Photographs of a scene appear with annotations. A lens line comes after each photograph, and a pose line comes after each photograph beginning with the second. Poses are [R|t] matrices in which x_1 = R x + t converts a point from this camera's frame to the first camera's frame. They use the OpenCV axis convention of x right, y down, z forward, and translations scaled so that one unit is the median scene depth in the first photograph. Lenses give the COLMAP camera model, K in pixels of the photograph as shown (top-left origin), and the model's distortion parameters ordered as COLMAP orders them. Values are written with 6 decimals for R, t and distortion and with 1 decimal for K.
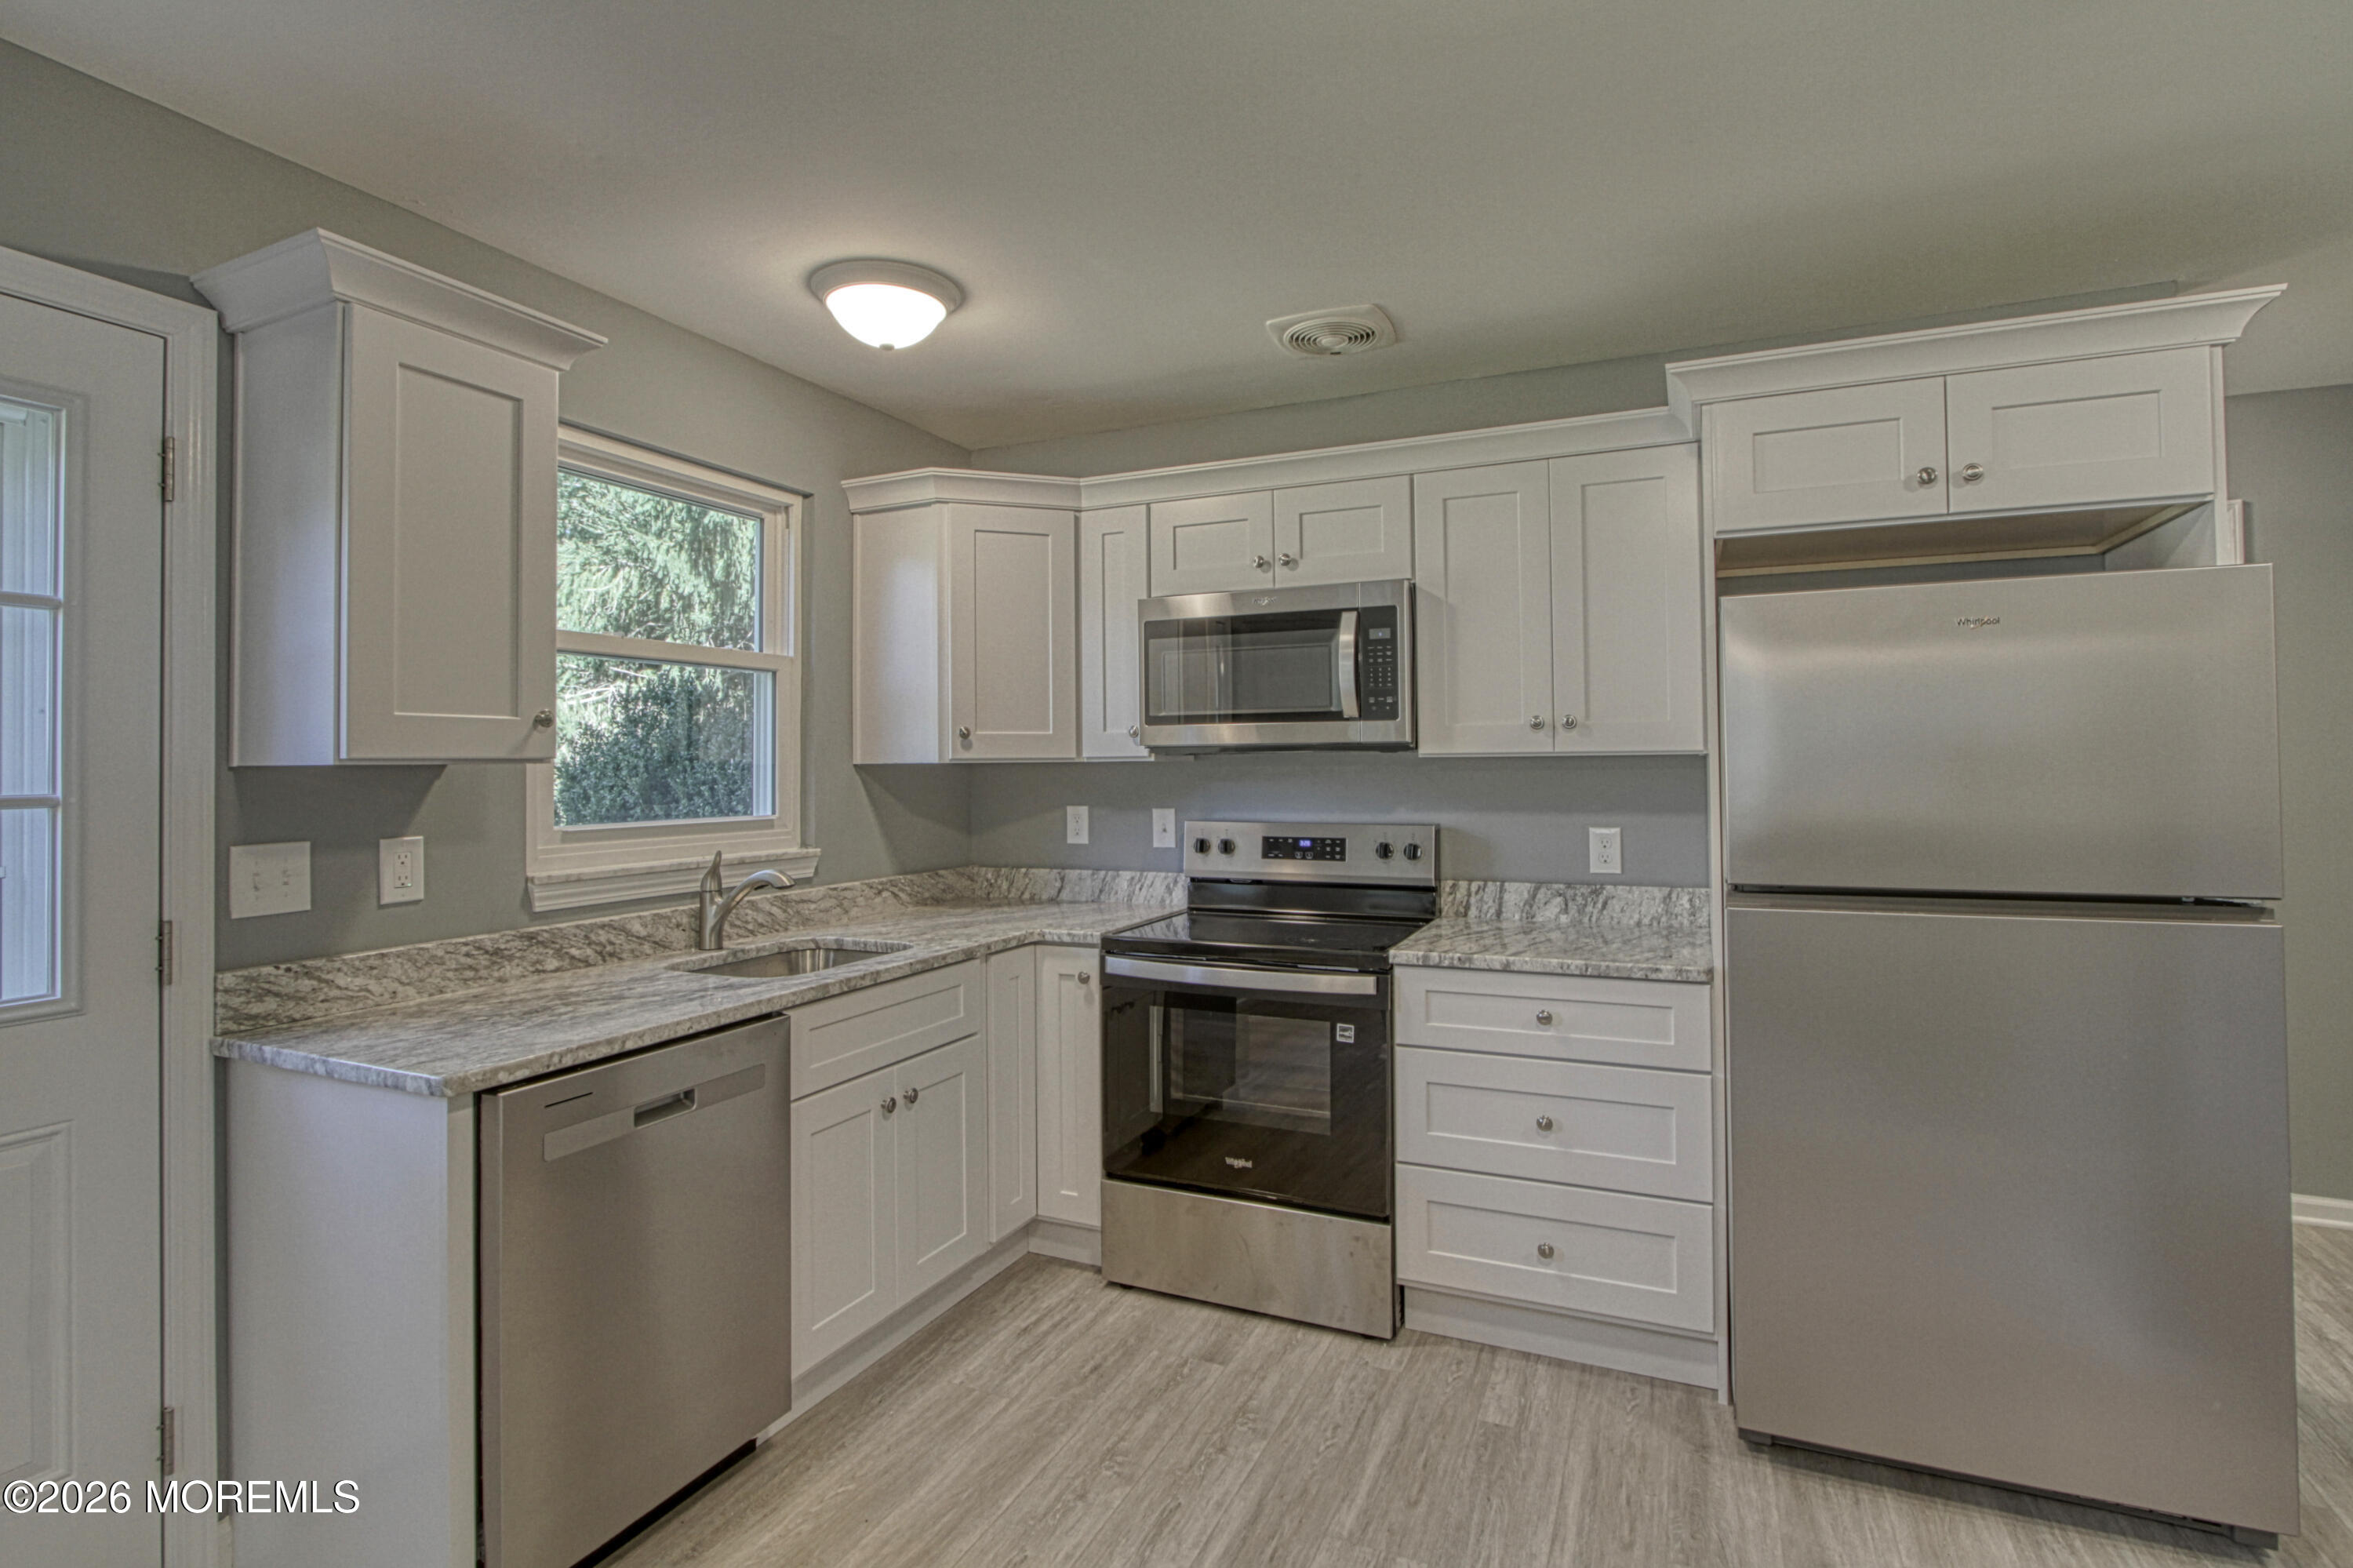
lens RADIAL K [[1149.0, 0, 1169.7], [0, 1149.0, 749.6], [0, 0, 1]] dist [0.000230, -0.000454]
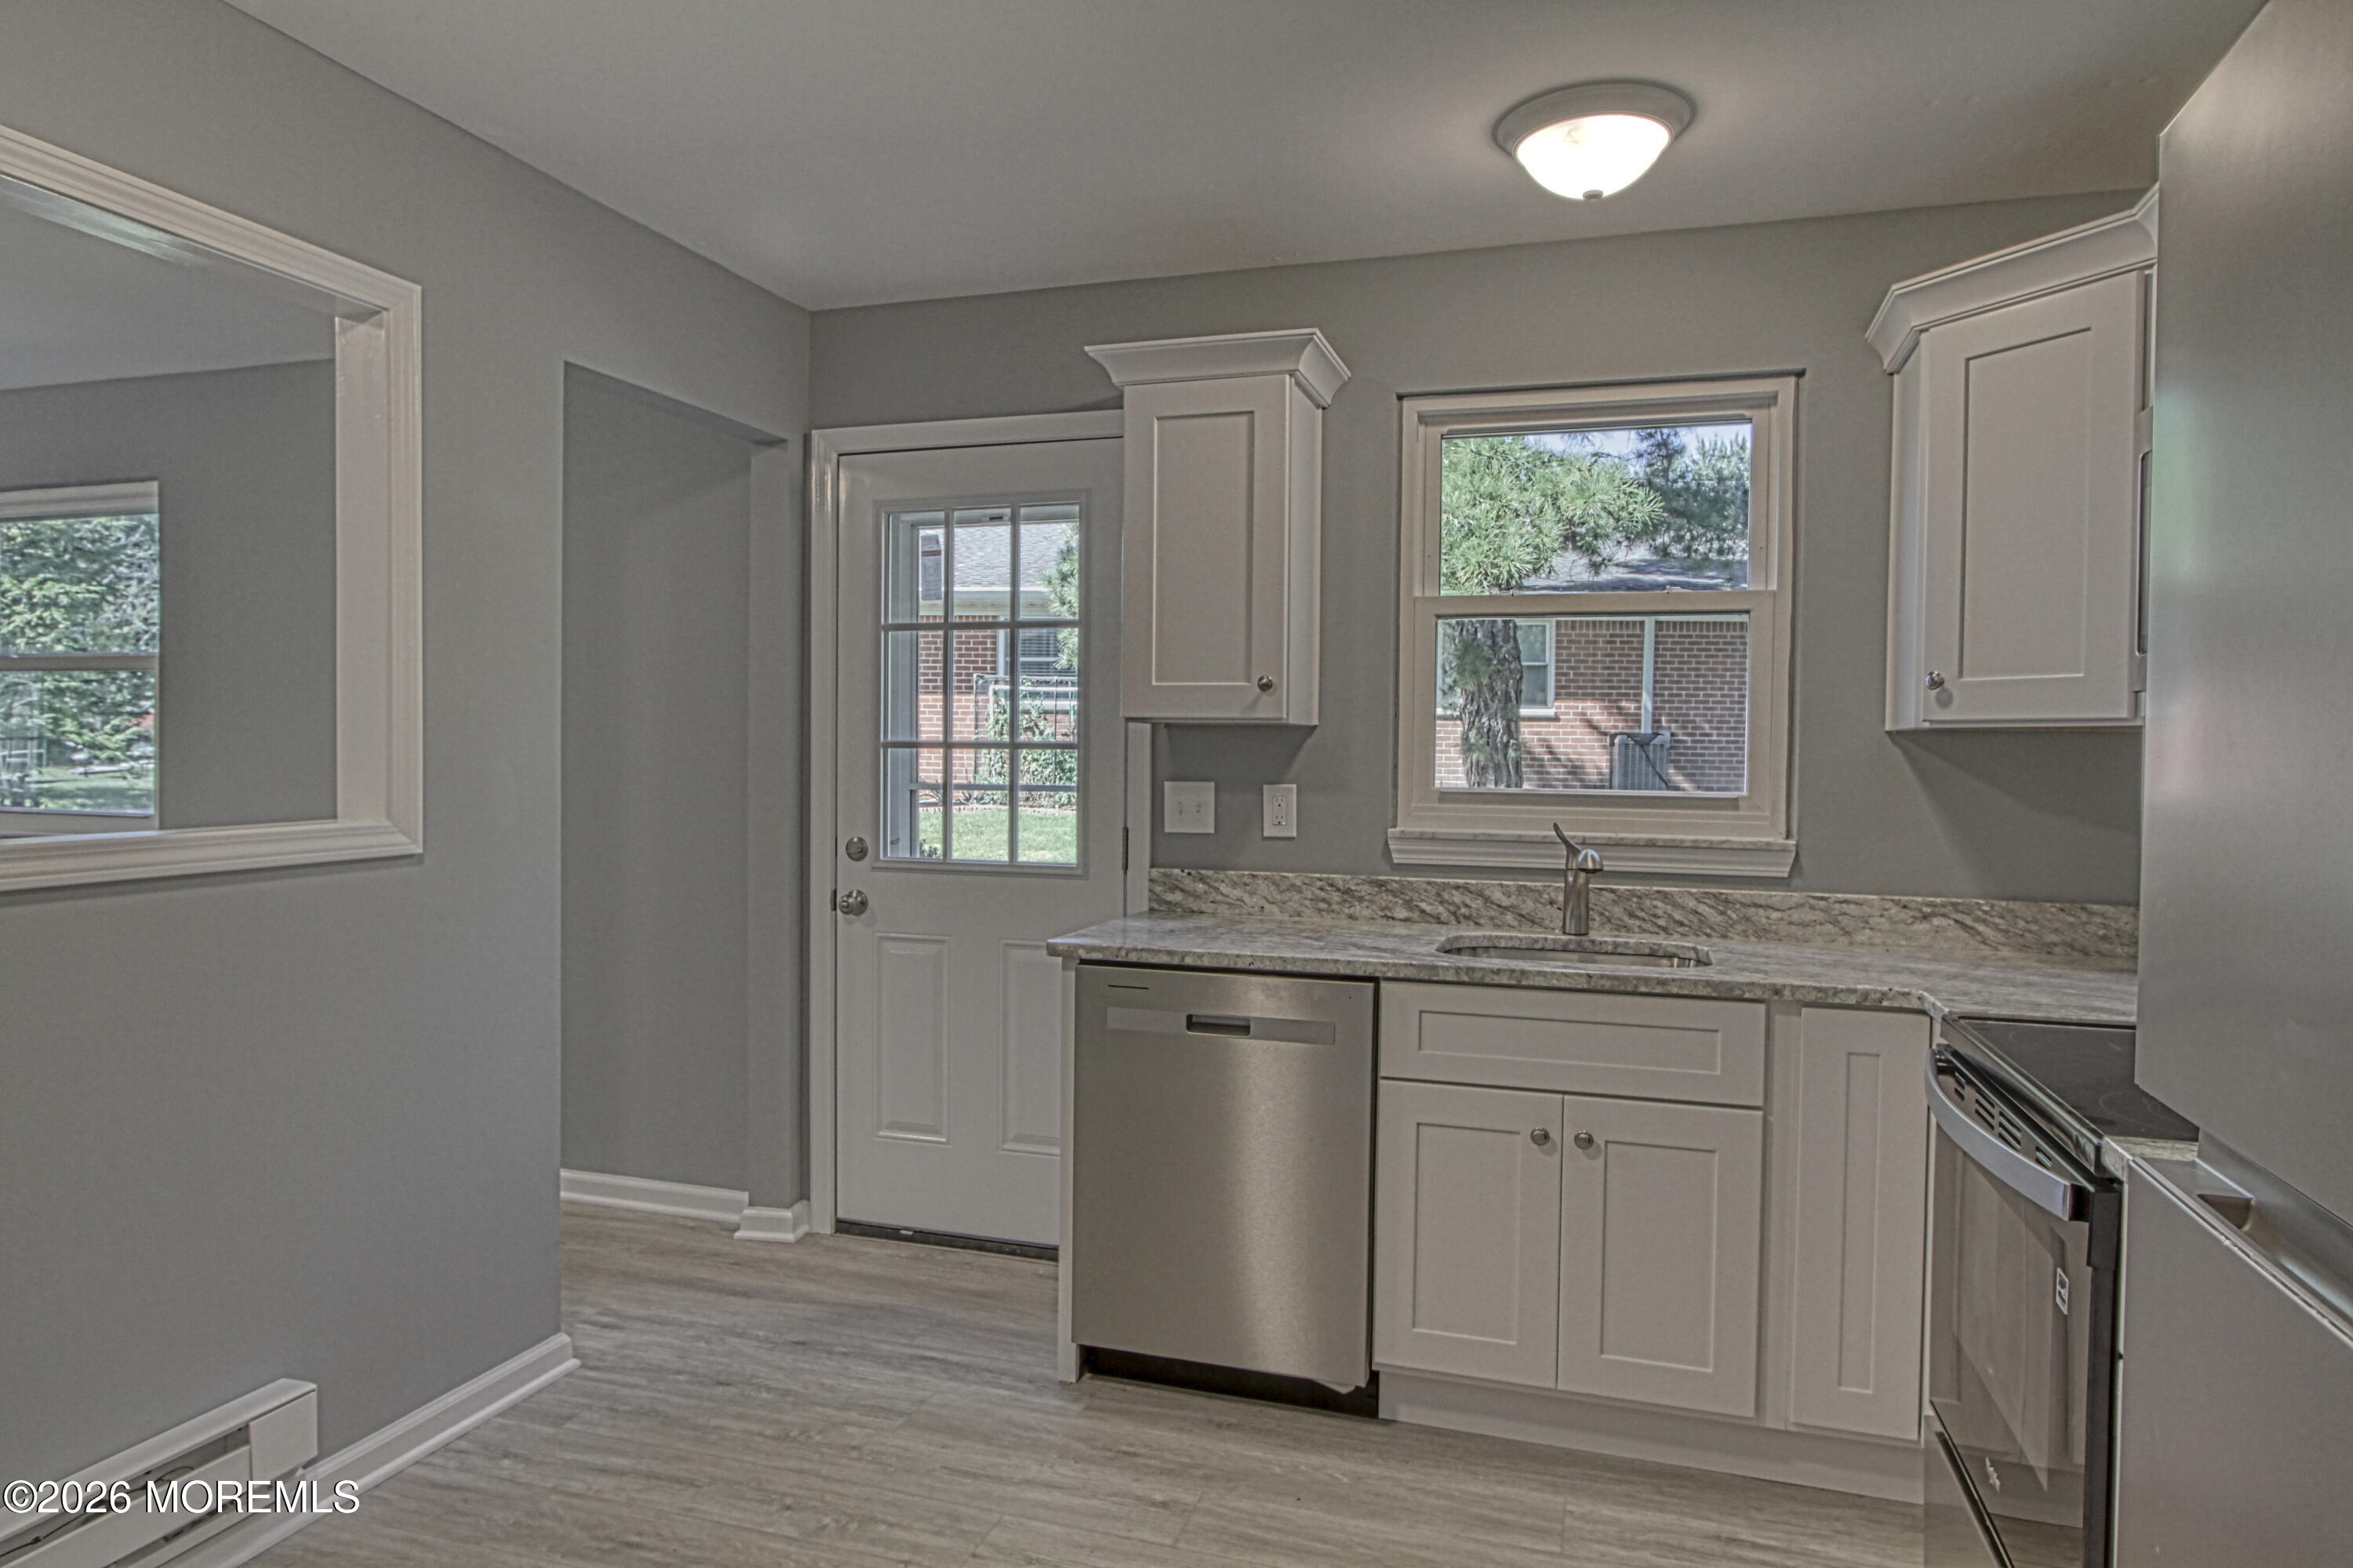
lens RADIAL K [[1418.0, 0, 1180.1], [0, 1418.0, 792.7], [0, 0, 1]] dist [-0.016240, 0.002907]
pose [[0.124502, 0.037517, -0.991510, 0.612414], [0.000006, 0.999285, 0.037812, 0.020661], [0.992219, -0.004714, 0.124413, 0.524363]]
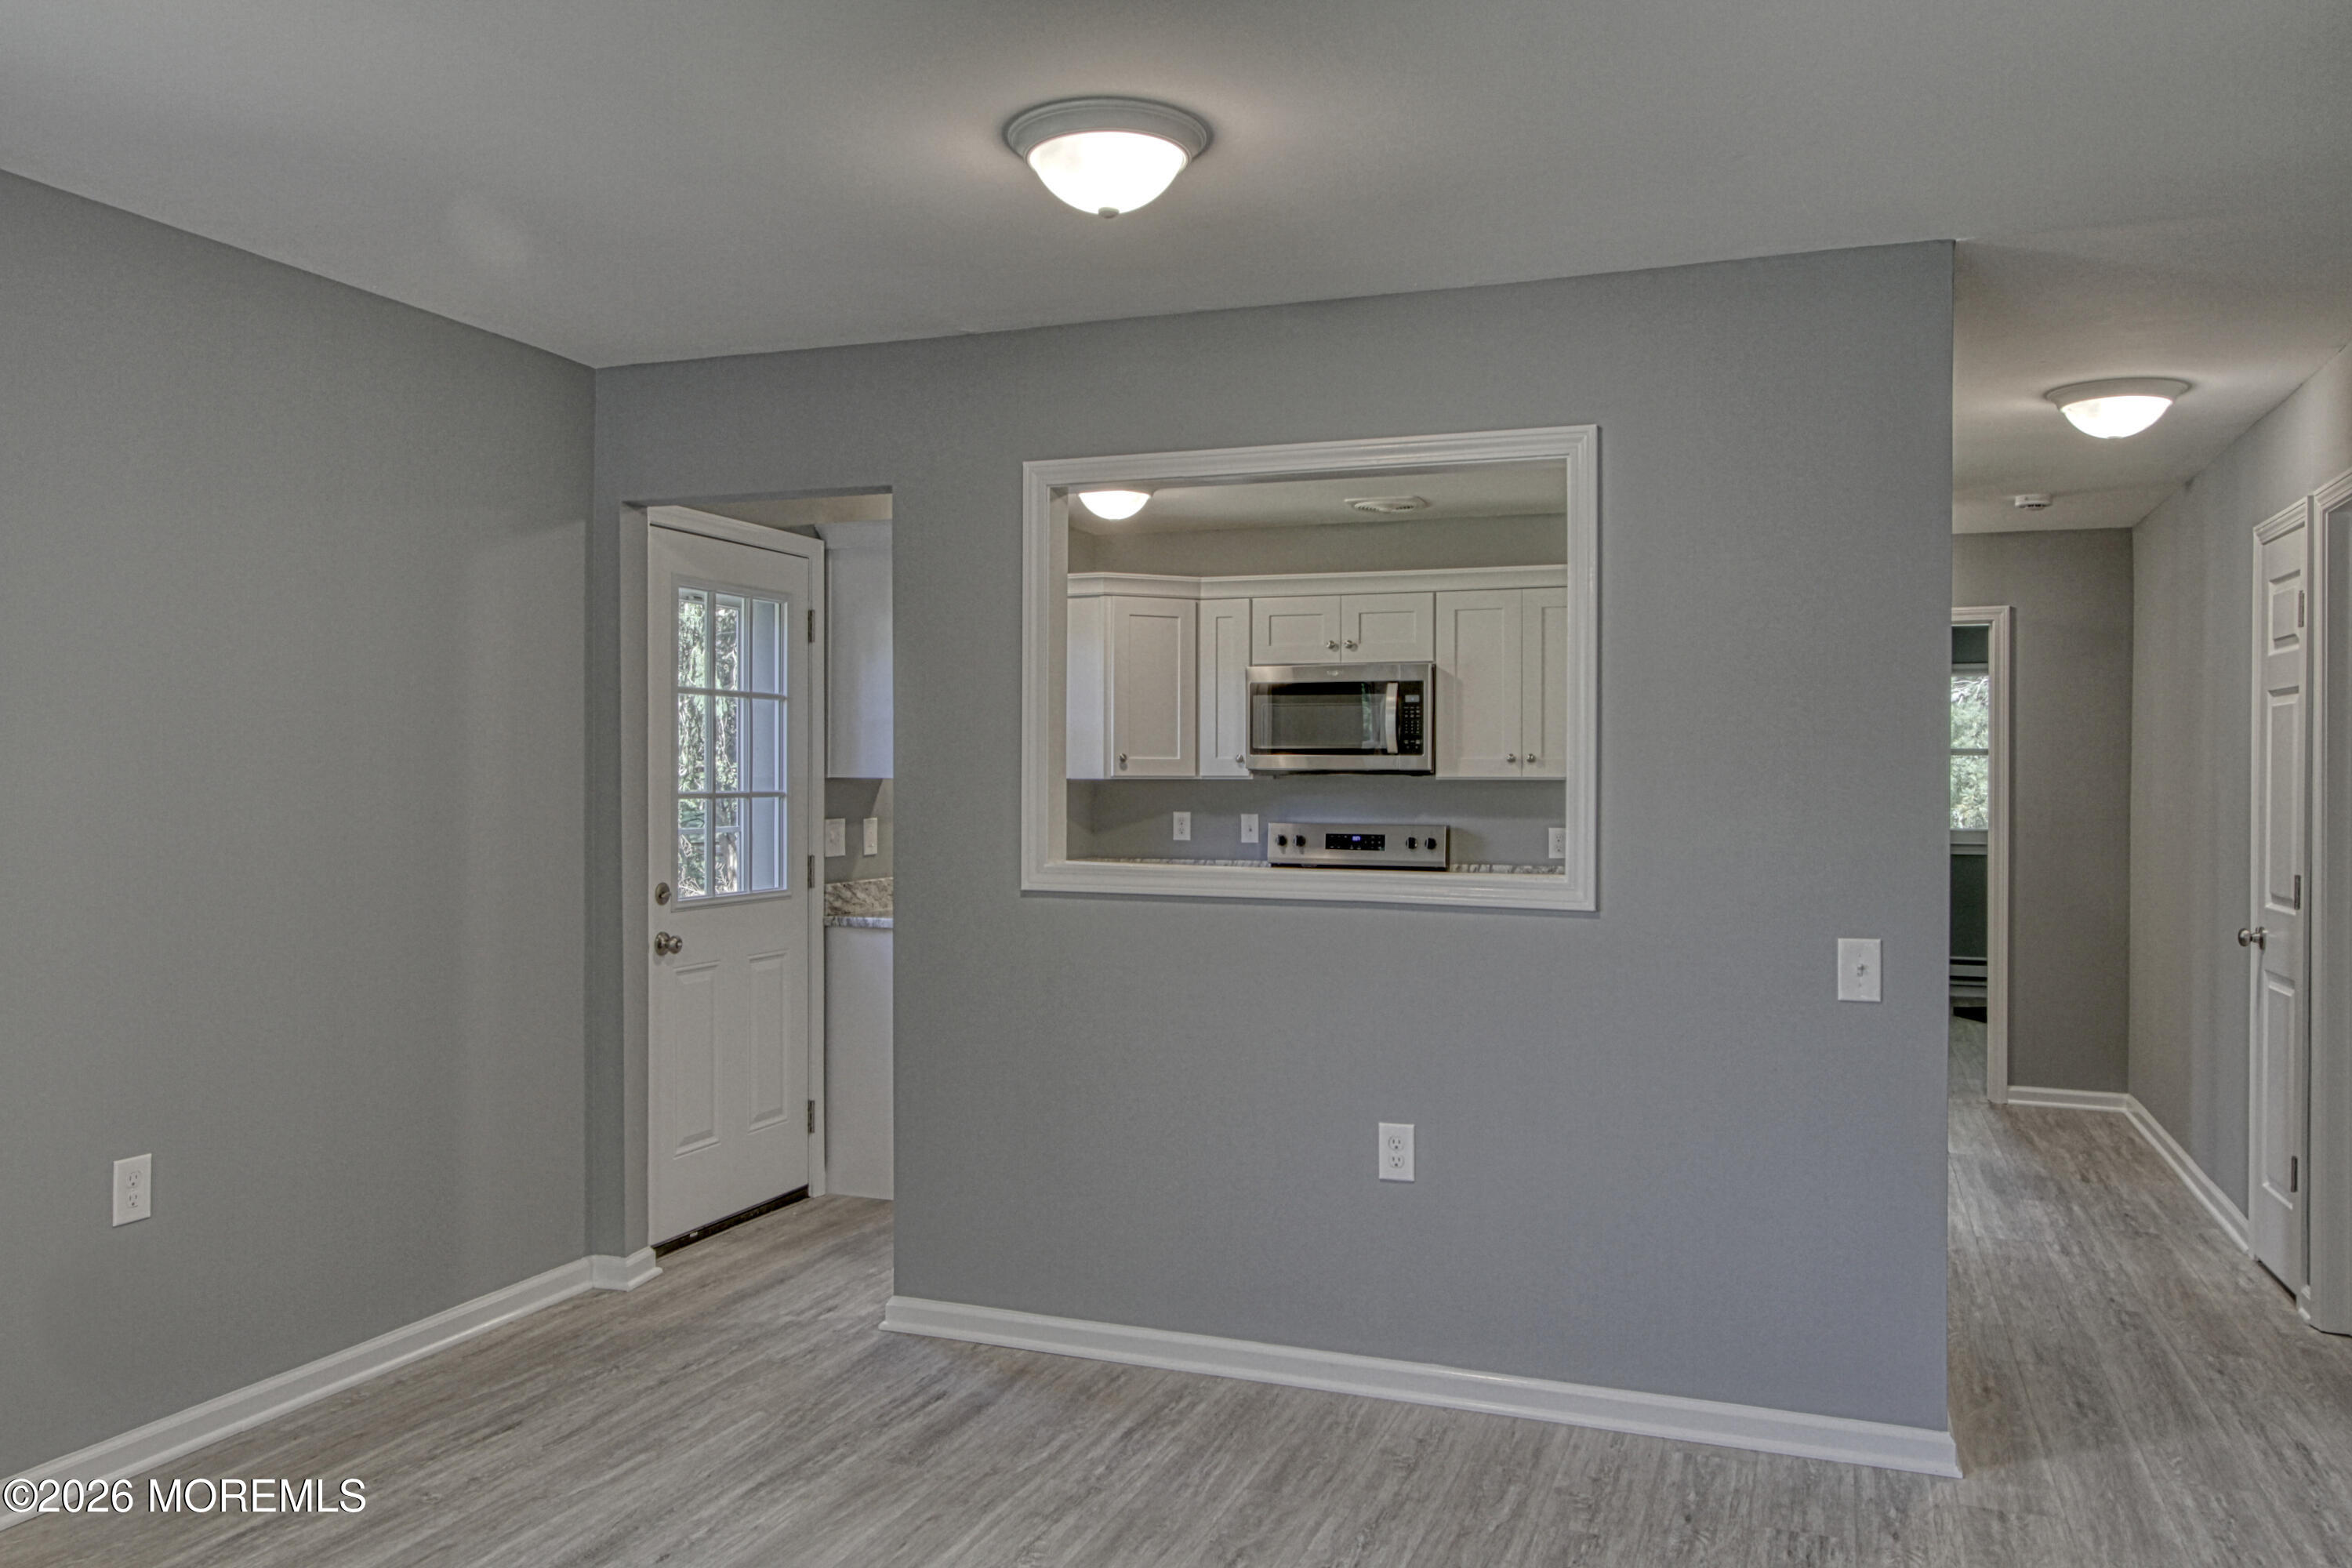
lens RADIAL K [[1713.5, 0, 1183.2], [0, 1713.5, 782.7], [0, 0, 1]] dist [0.004958, -0.000479]
pose [[0.997527, 0.013015, 0.069066, -0.275130], [-0.014105, 0.999783, 0.015319, -0.019153], [-0.068851, -0.016255, 0.997495, -1.245595]]
